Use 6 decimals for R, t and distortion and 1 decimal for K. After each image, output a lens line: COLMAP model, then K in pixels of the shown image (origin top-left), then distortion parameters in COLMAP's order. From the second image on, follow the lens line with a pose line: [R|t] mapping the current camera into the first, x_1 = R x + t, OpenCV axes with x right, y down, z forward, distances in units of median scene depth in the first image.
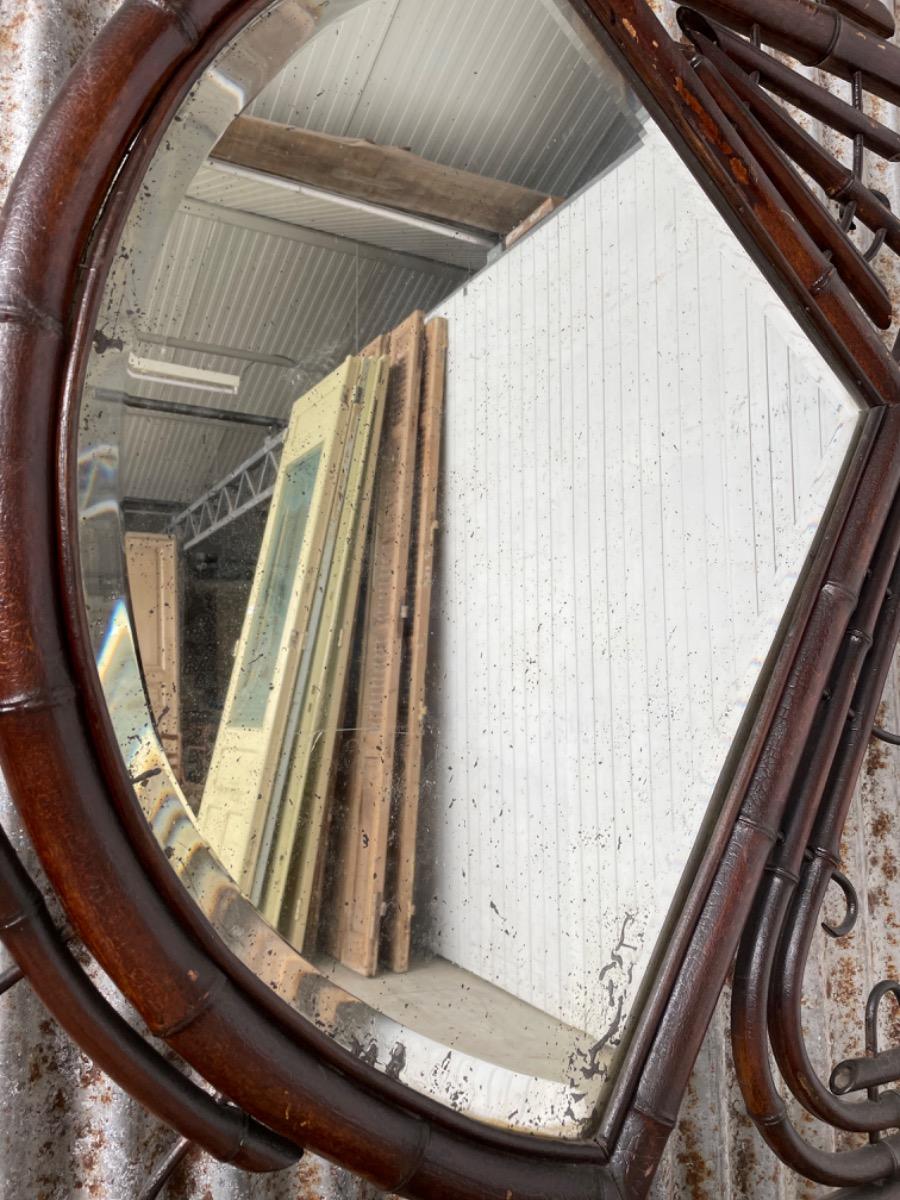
lens RADIAL K [[907.9, 0, 449.3], [0, 907.9, 612.0], [0, 0, 1]] dist [0.085347, -0.110223]
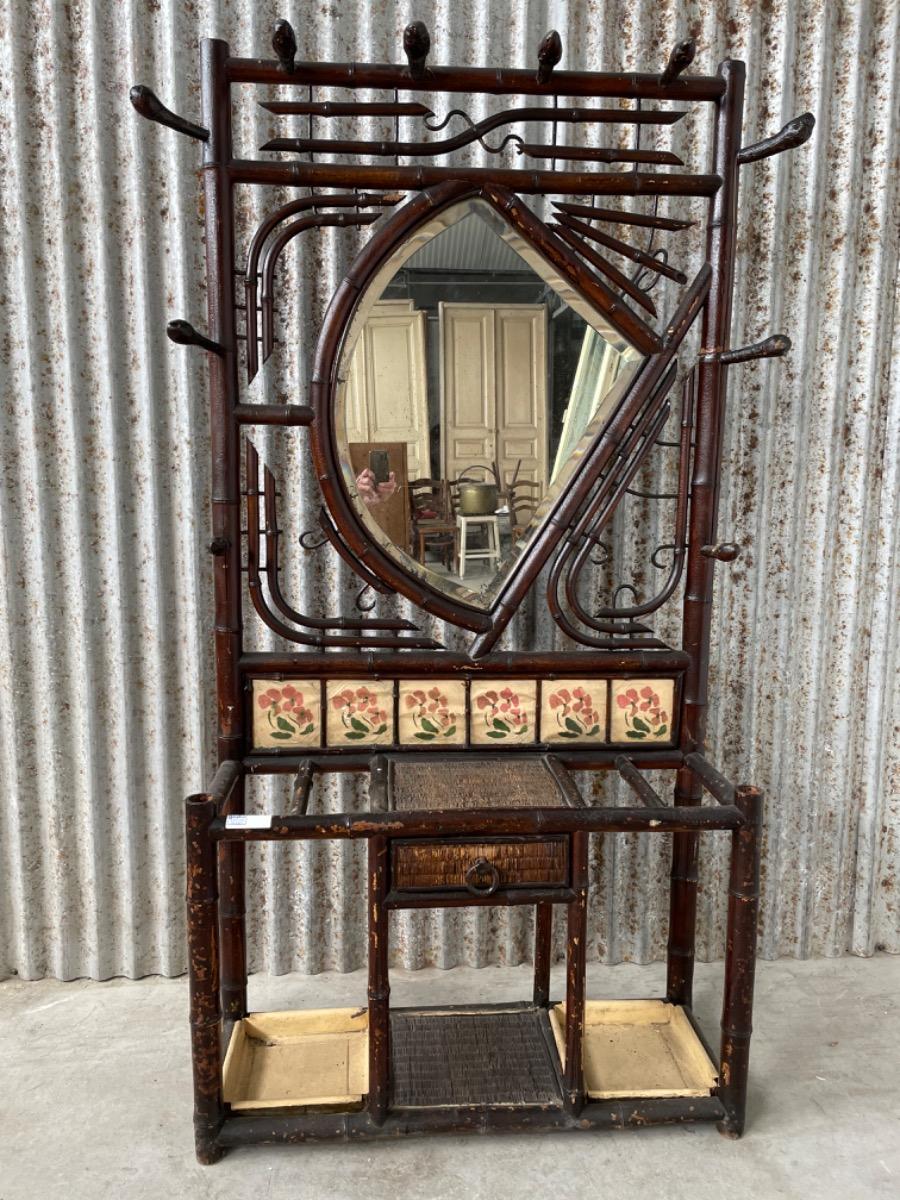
lens RADIAL K [[907.9, 0, 447.6], [0, 907.9, 591.6], [0, 0, 1]] dist [0.085347, -0.110223]
pose [[0.906464, 0.079013, -0.414824, 0.709200], [0.026640, 0.969683, 0.242911, -0.151643], [0.421441, -0.231241, 0.876878, -0.991991]]
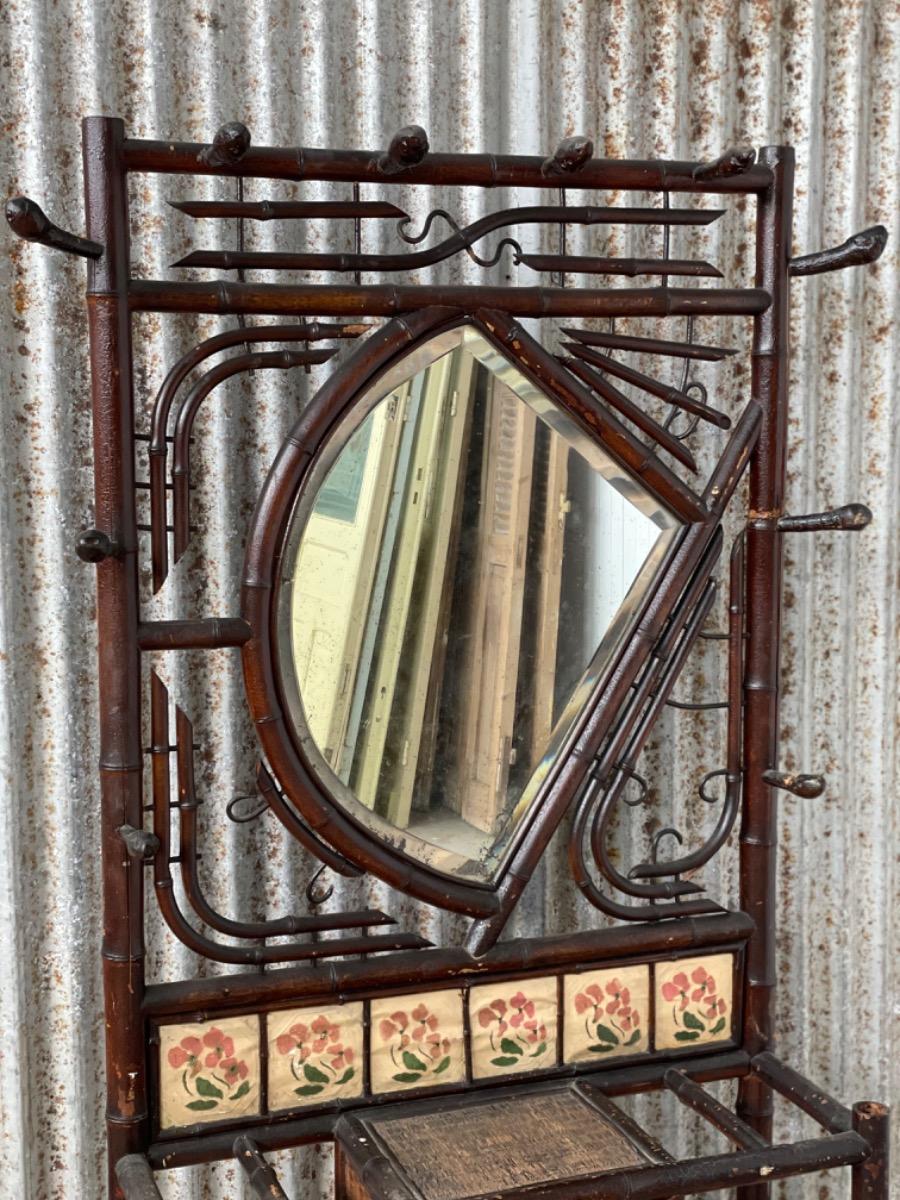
lens RADIAL K [[1788.0, 0, 452.8], [0, 1788.0, 590.6], [0, 0, 1]] dist [0.128939, 0.000000]
pose [[0.988932, 0.022784, -0.146606, 0.364951], [0.011713, 0.973064, 0.230235, -0.615146], [0.147903, -0.229404, 0.962028, -1.651743]]
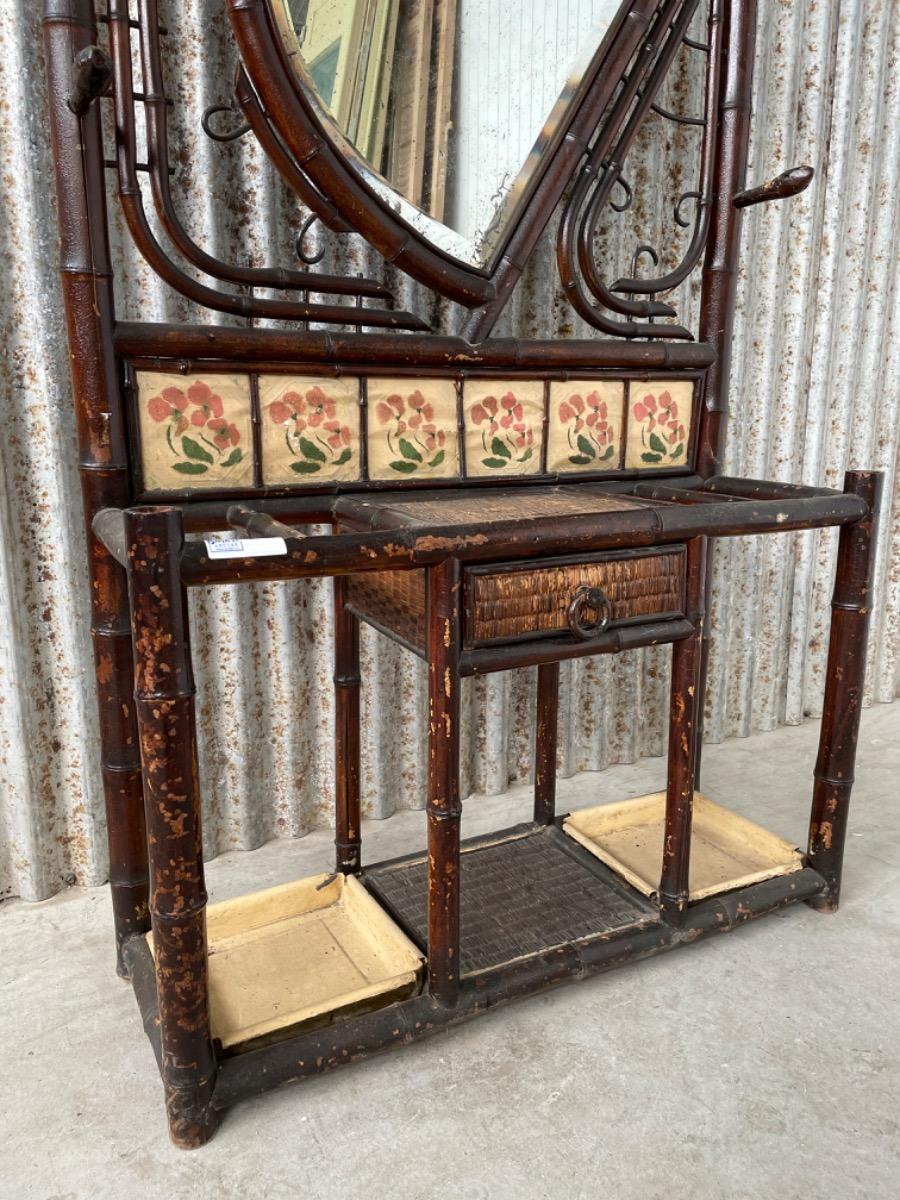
lens RADIAL K [[907.9, 0, 450.0], [0, 907.9, 597.0], [0, 0, 1]] dist [0.085347, -0.110223]
pose [[0.999628, 0.016877, -0.021436, 0.068121], [-0.009140, 0.947466, 0.319725, 0.313305], [0.025706, -0.319410, 0.947268, -0.724872]]
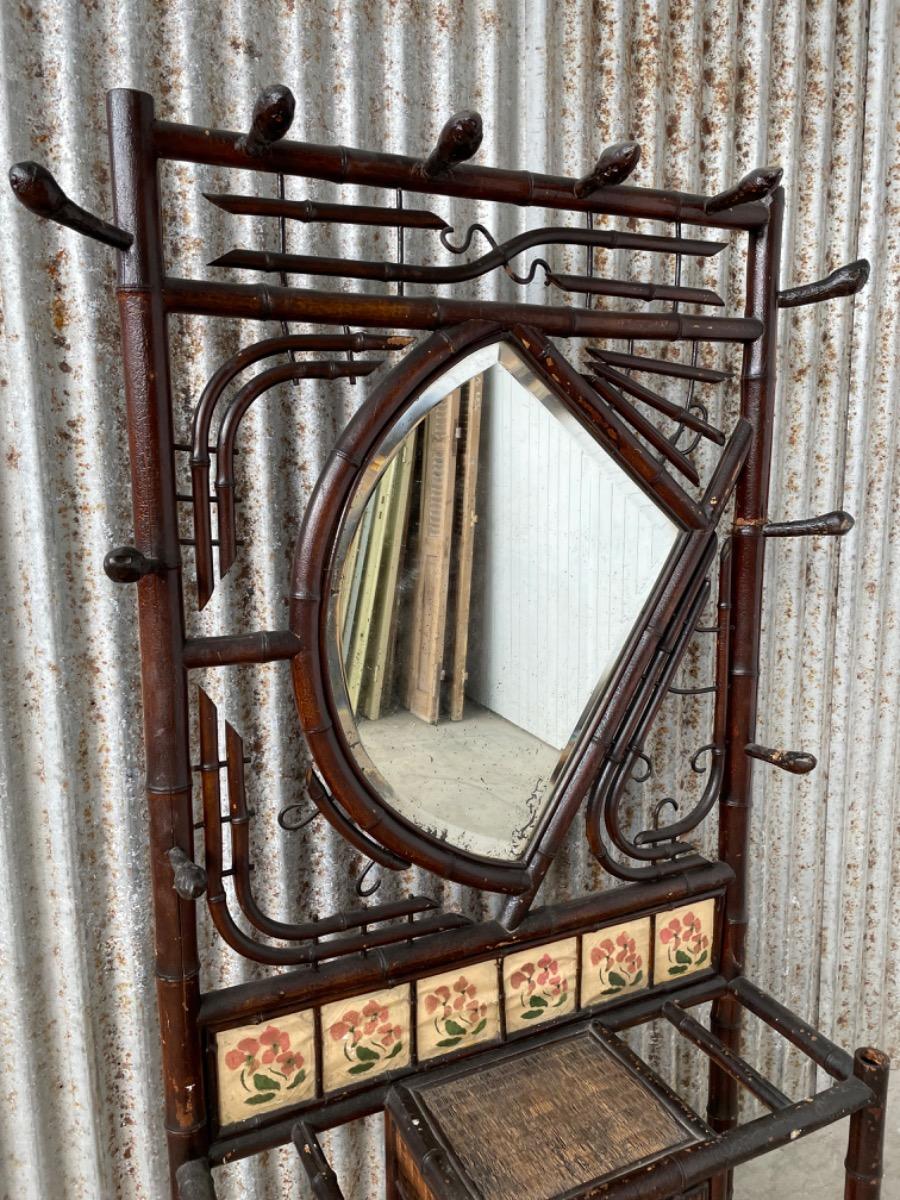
lens RADIAL K [[907.9, 0, 456.0], [0, 907.9, 591.9], [0, 0, 1]] dist [0.085347, -0.110223]
pose [[0.998367, 0.010482, -0.056158, 0.056084], [0.004616, 0.965007, 0.262184, -0.420722], [0.056941, -0.262015, 0.963383, -0.649174]]
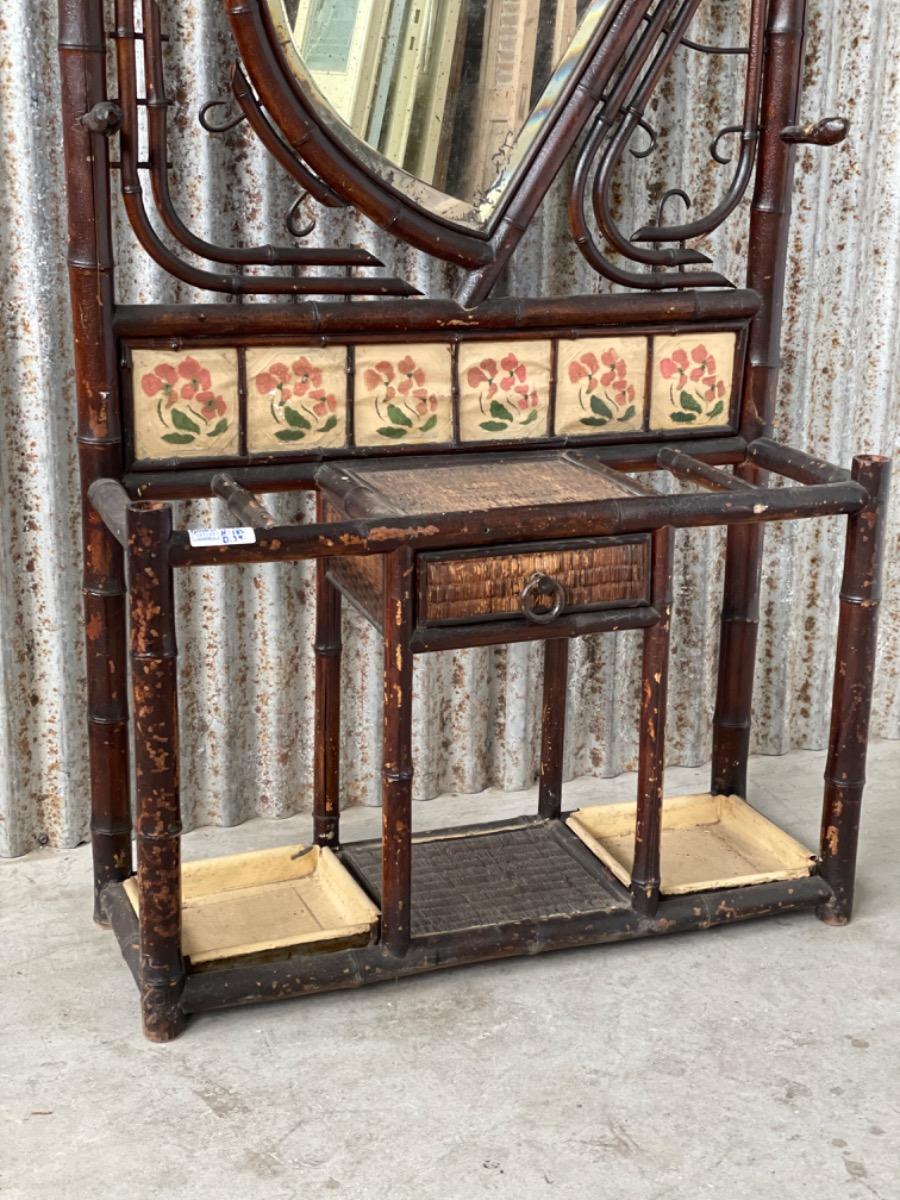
lens RADIAL K [[1788.0, 0, 460.4], [0, 1788.0, 601.5], [0, 0, 1]] dist [0.128939, 0.000000]
pose [[0.988991, 0.067841, -0.131511, 0.370405], [-0.012217, 0.923116, 0.384327, -0.132434], [0.147473, -0.378489, 0.913782, -1.664374]]
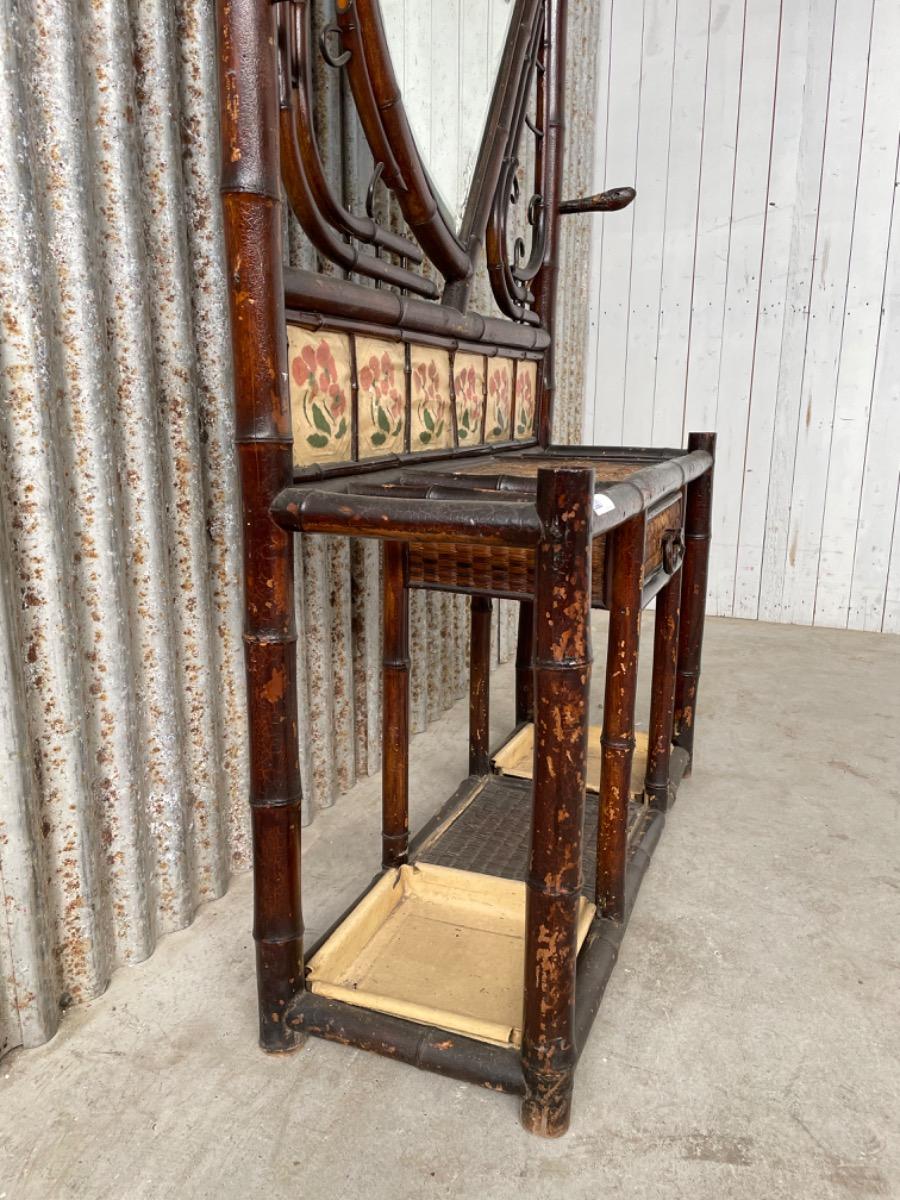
lens RADIAL K [[907.9, 0, 454.2], [0, 907.9, 607.8], [0, 0, 1]] dist [0.085347, -0.110223]
pose [[0.775025, -0.126756, 0.619088, -0.728430], [-0.081486, 0.951451, 0.296817, 0.388281], [-0.626655, -0.280488, 0.727069, -0.488628]]
